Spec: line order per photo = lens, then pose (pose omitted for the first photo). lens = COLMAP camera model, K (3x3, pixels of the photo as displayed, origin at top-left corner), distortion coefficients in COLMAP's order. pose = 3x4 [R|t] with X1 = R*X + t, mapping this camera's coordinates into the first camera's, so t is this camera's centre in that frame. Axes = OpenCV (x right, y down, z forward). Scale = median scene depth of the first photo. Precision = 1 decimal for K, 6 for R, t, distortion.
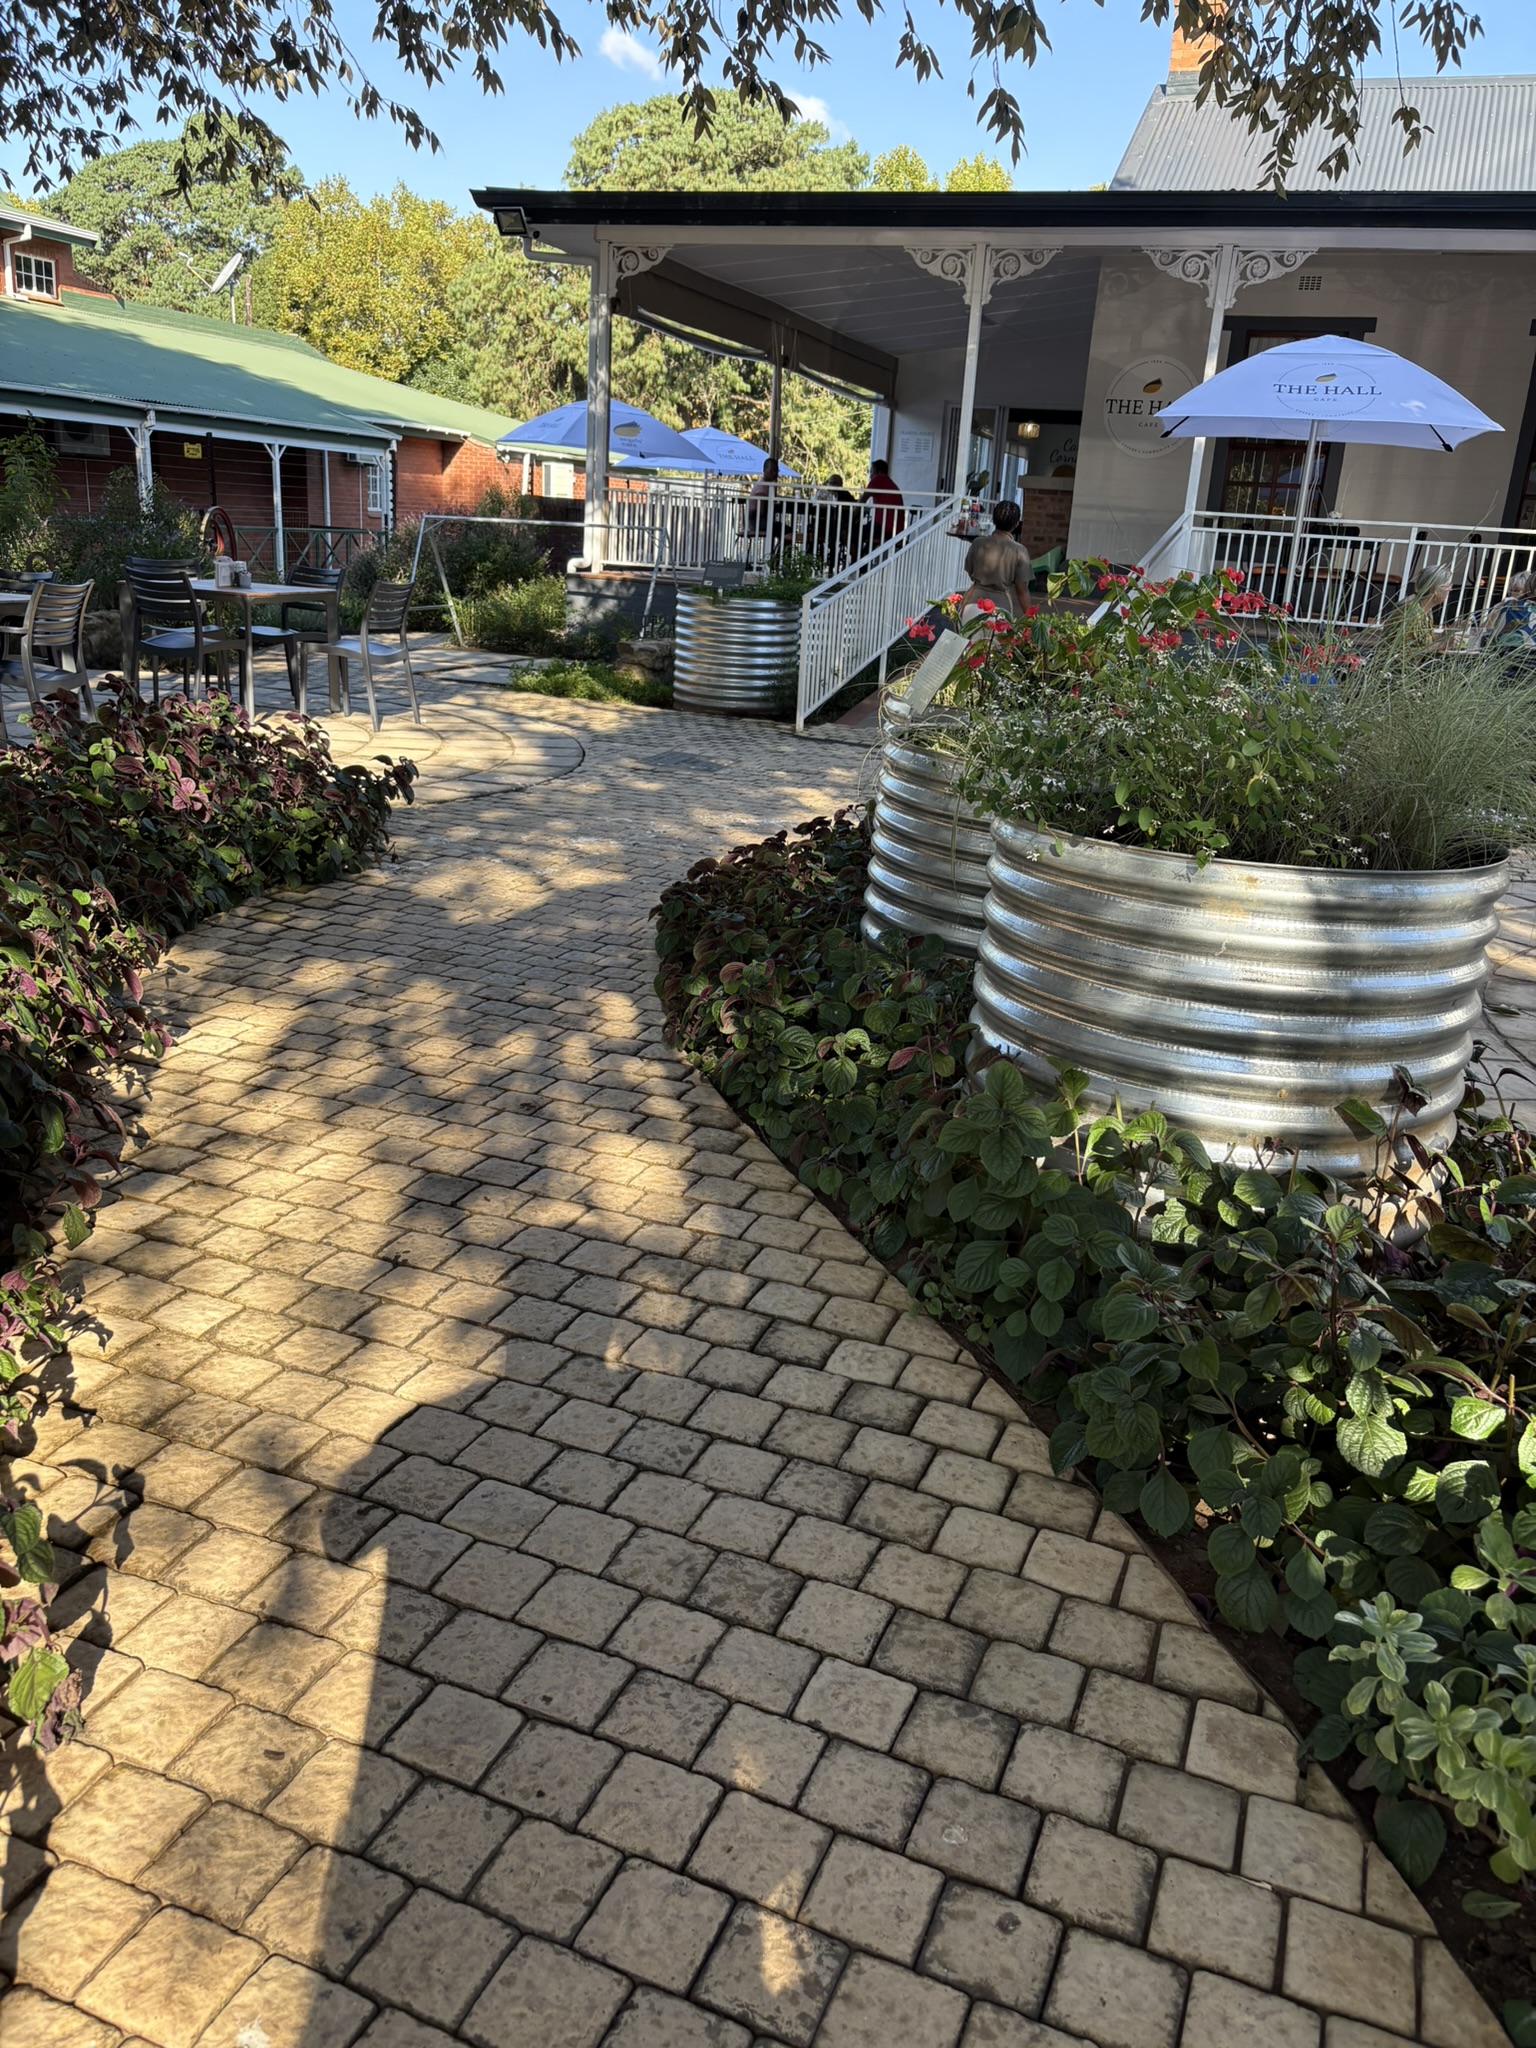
lens RADIAL K [[1517.2, 0, 768.0], [0, 1517.2, 1024.0], [0, 0, 1]] dist [0.011967, -0.003064]
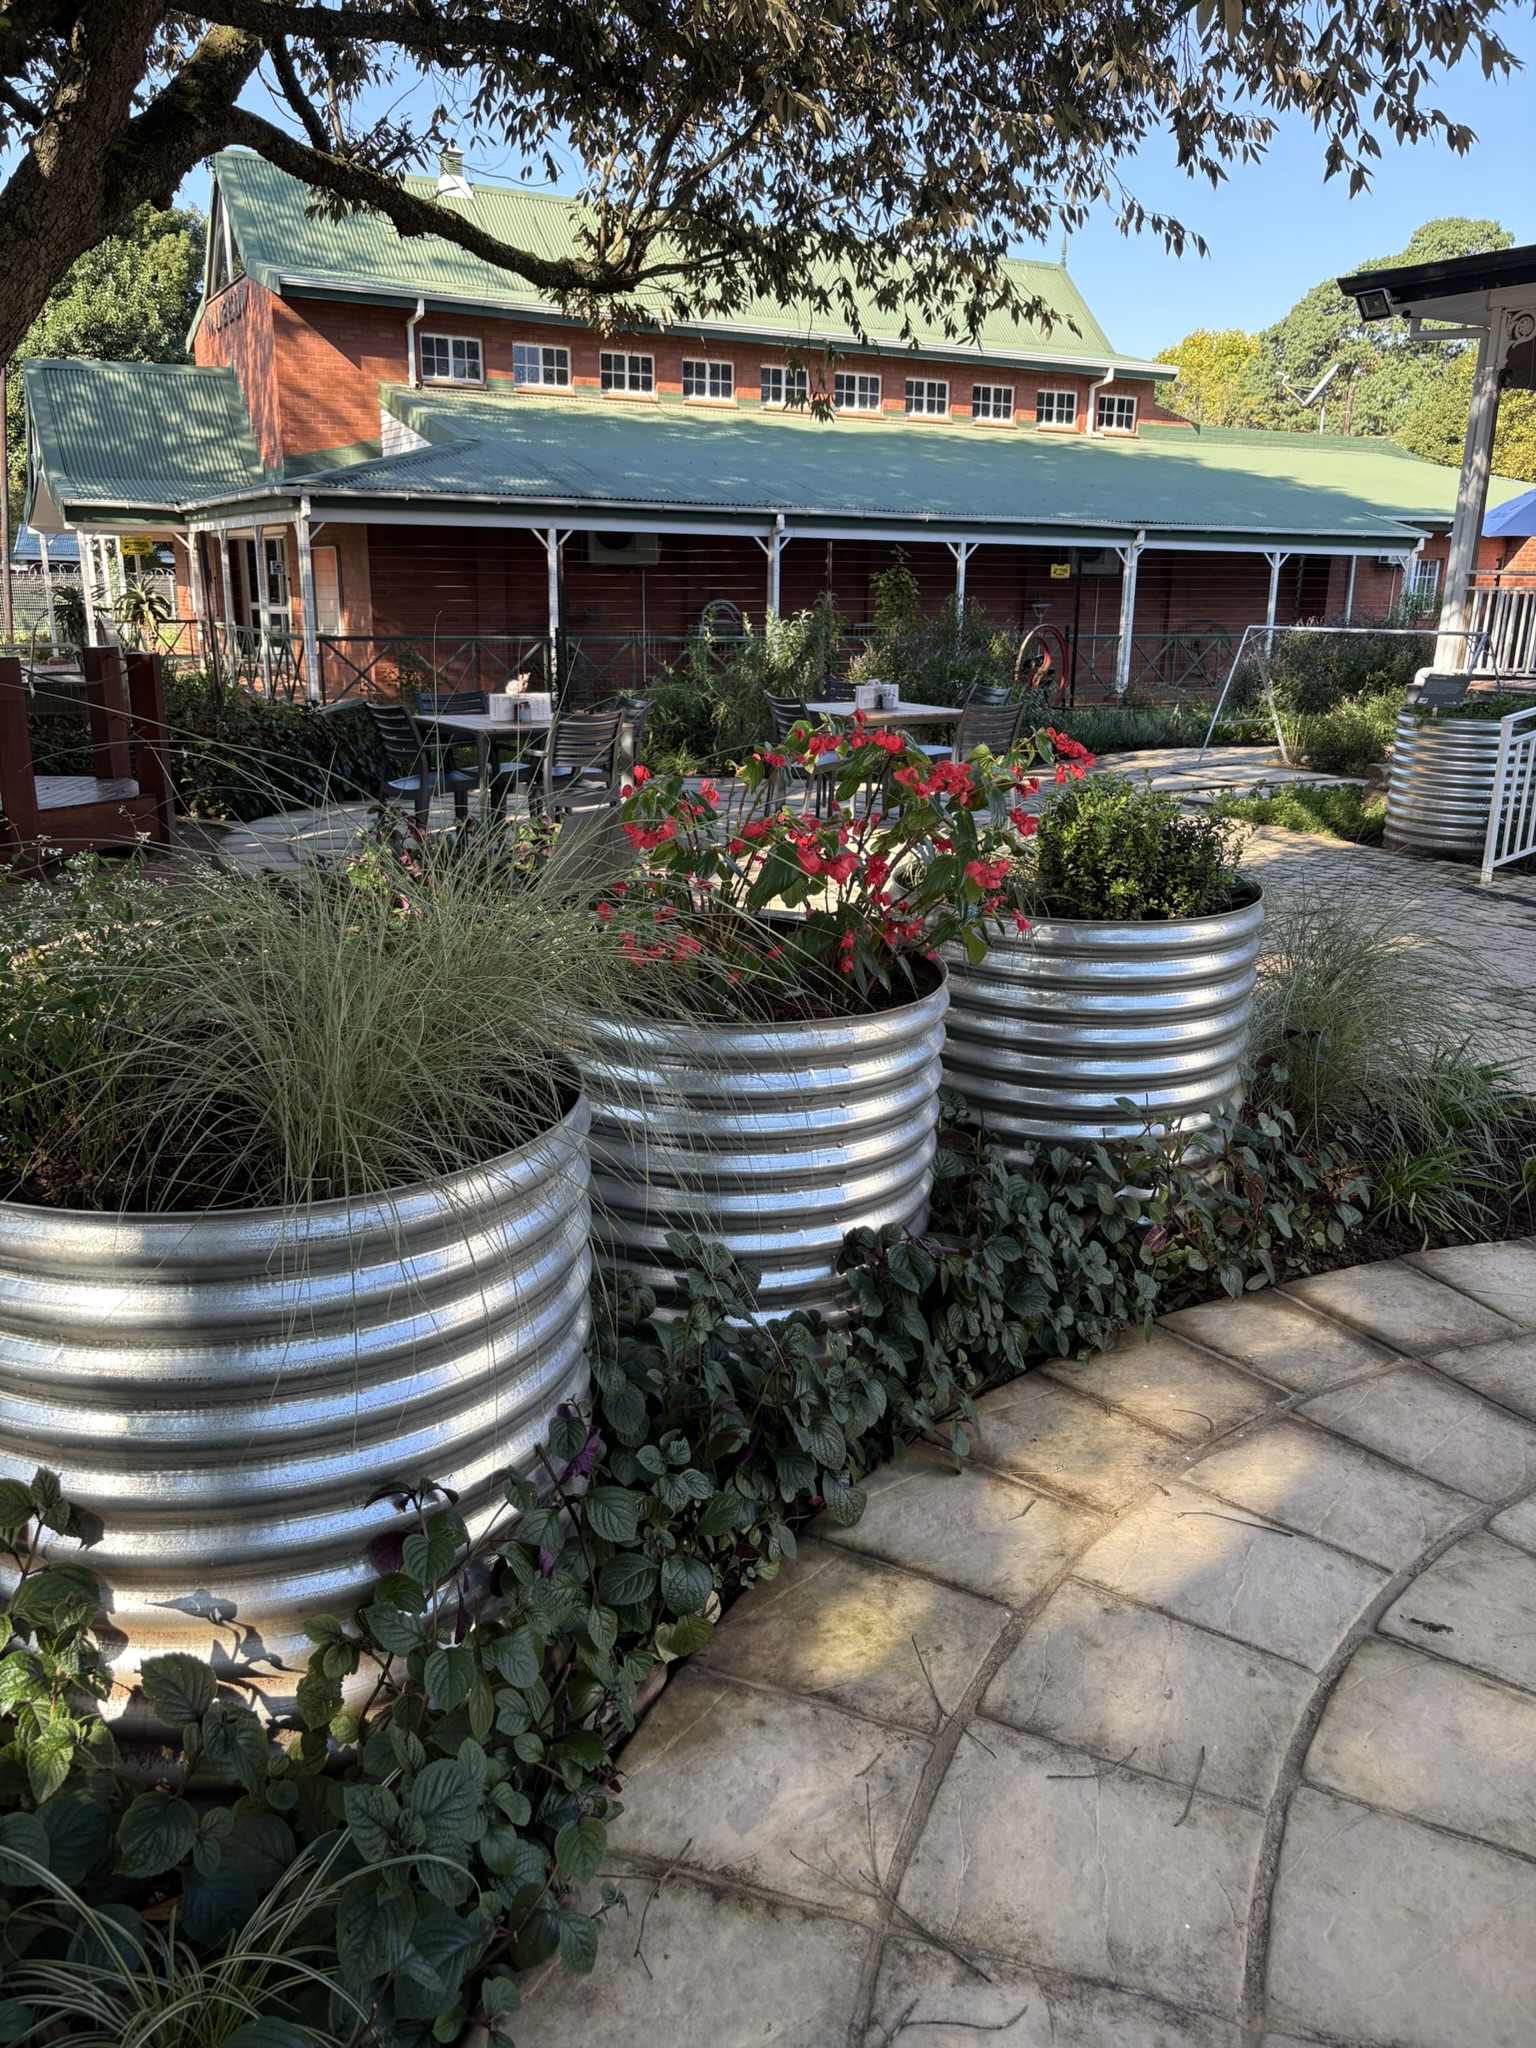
lens RADIAL K [[1550.9, 0, 755.1], [0, 1550.9, 1018.2], [0, 0, 1]] dist [-0.007076, -0.001795]
pose [[0.748362, 0.130443, -0.650337, 0.112190], [-0.175851, 0.984404, -0.004908, -0.022993], [0.639554, 0.118036, 0.759630, 0.064873]]
